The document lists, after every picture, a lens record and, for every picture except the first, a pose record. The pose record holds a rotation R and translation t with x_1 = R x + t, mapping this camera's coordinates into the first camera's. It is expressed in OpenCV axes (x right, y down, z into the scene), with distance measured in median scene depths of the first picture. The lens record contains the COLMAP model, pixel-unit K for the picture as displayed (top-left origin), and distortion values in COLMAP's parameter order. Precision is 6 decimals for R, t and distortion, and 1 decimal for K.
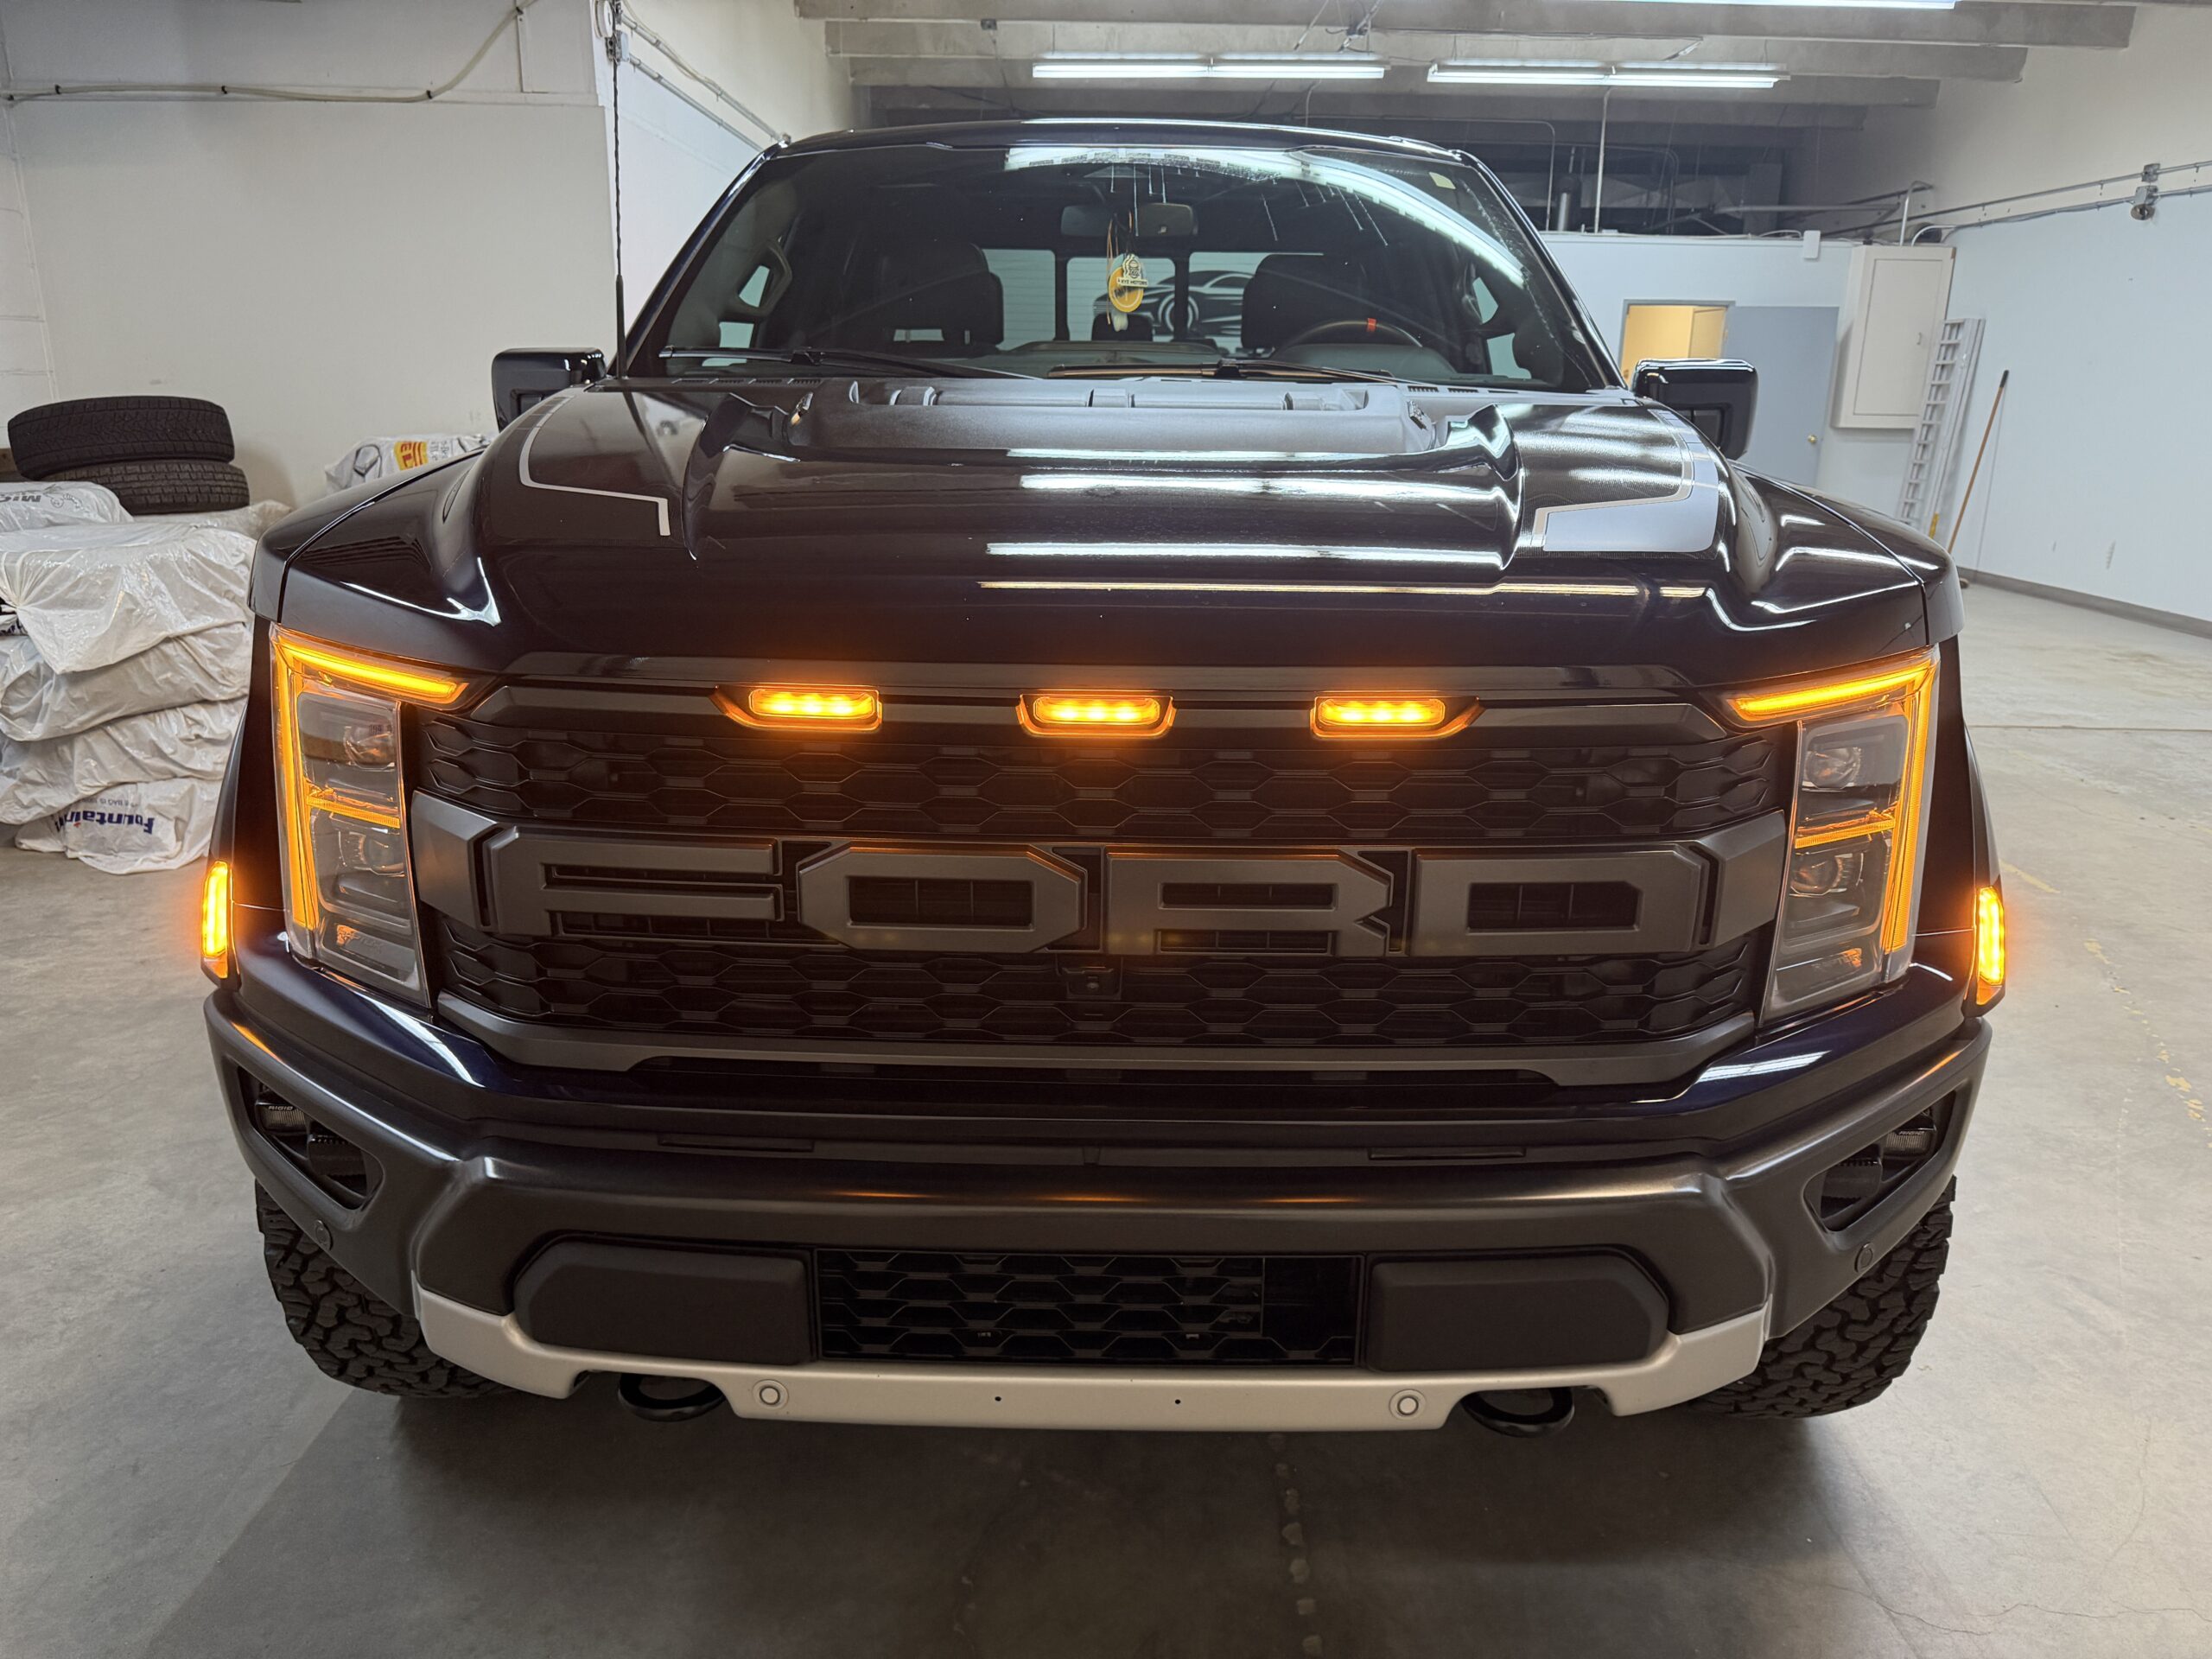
lens RADIAL K [[1590.4, 0, 1101.6], [0, 1590.4, 813.2], [0, 0, 1]] dist [0.004337, 0.001119]
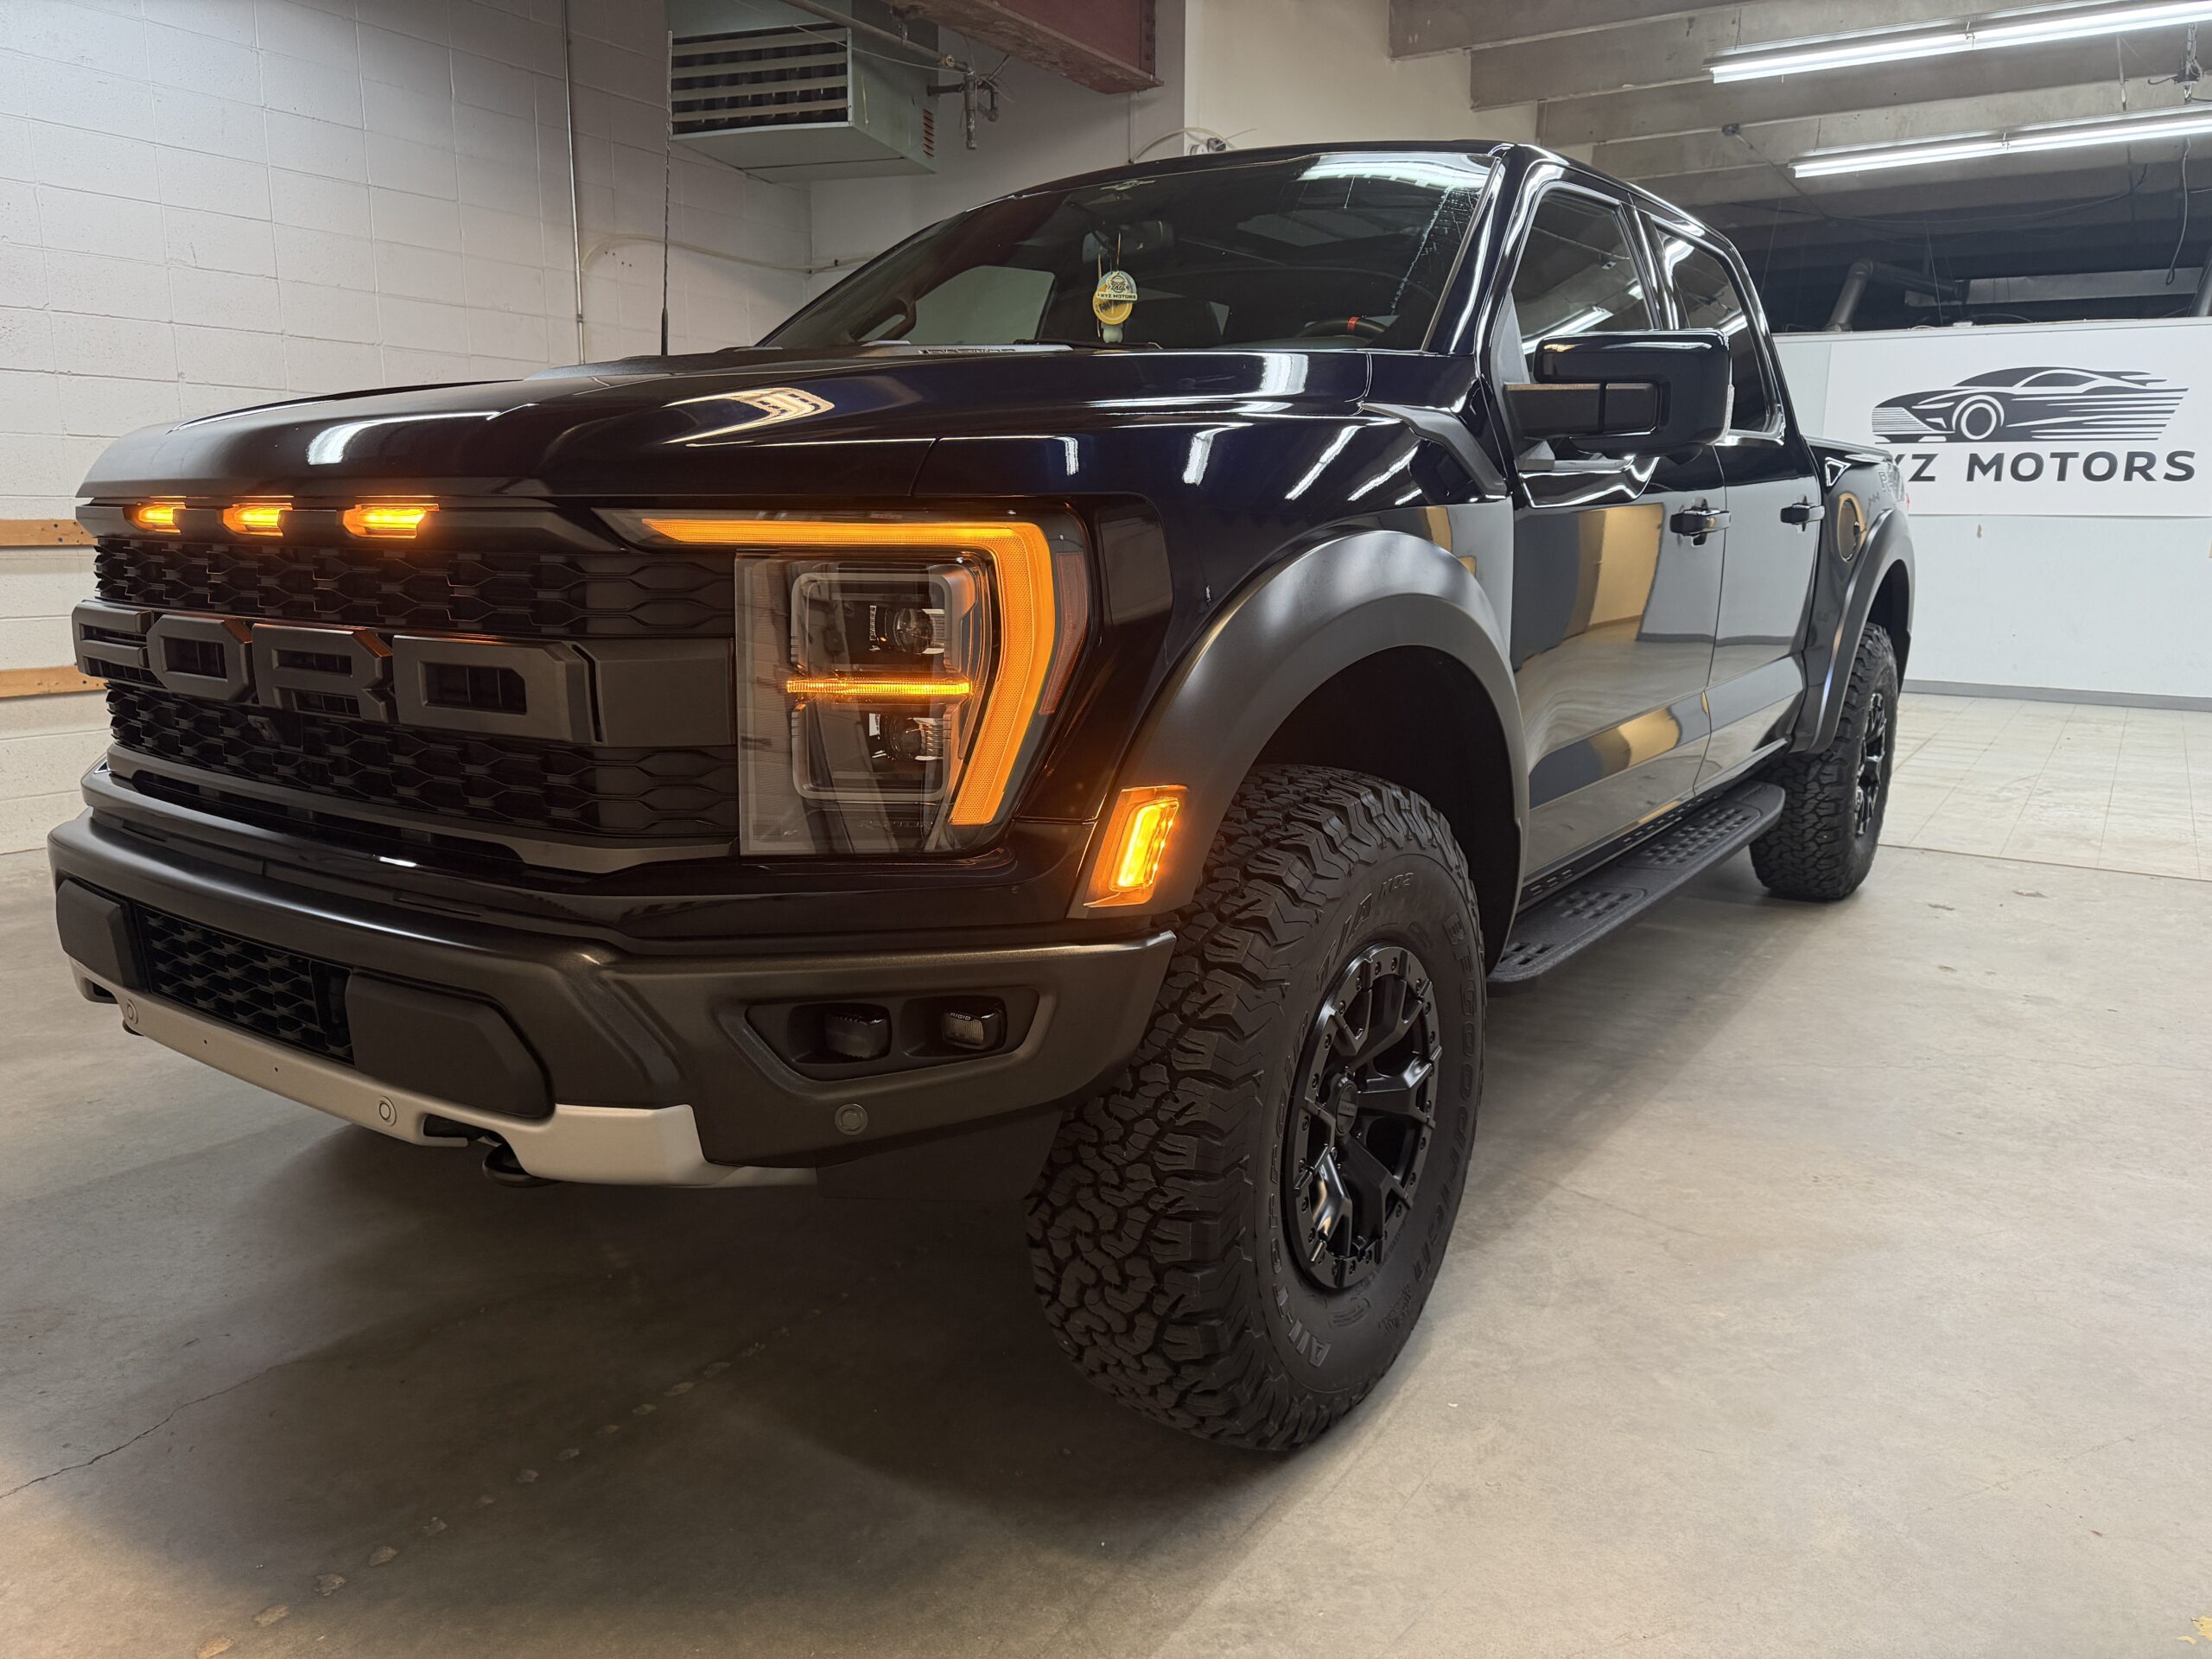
lens RADIAL K [[1590.4, 0, 1100.5], [0, 1590.4, 783.8], [0, 0, 1]] dist [0.004337, 0.001119]
pose [[0.833147, 0.089319, -0.545792, 1.241420], [-0.148001, 0.986887, -0.064417, 0.128174], [0.532881, 0.134447, 0.835441, 0.263941]]
